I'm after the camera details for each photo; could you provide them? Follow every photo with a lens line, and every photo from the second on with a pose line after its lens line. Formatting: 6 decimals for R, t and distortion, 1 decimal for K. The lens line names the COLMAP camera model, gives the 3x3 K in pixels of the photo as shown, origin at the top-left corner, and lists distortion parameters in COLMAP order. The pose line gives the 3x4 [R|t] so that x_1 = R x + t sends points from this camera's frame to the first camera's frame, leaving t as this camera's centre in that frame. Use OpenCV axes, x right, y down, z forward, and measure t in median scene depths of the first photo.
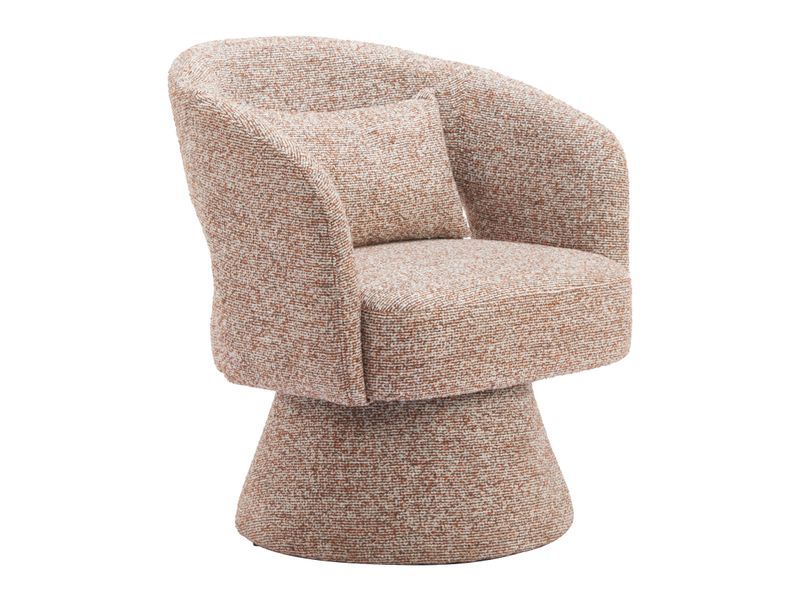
lens RADIAL K [[1634.2, 0, 400.3], [0, 1634.2, 300.9], [0, 0, 1]] dist [0.075334, 0.000000]
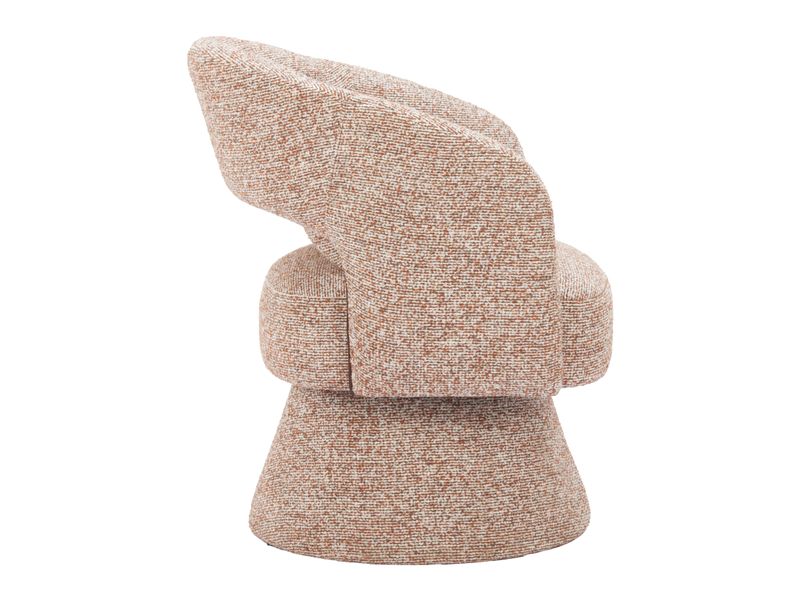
lens RADIAL K [[1634.2, 0, 400.7], [0, 1634.2, 299.0], [0, 0, 1]] dist [0.075334, 0.000000]
pose [[0.855739, -0.104995, 0.506643, -0.581404], [0.106949, 0.993942, 0.025340, -0.029270], [-0.506234, 0.032500, 0.861784, 0.169736]]
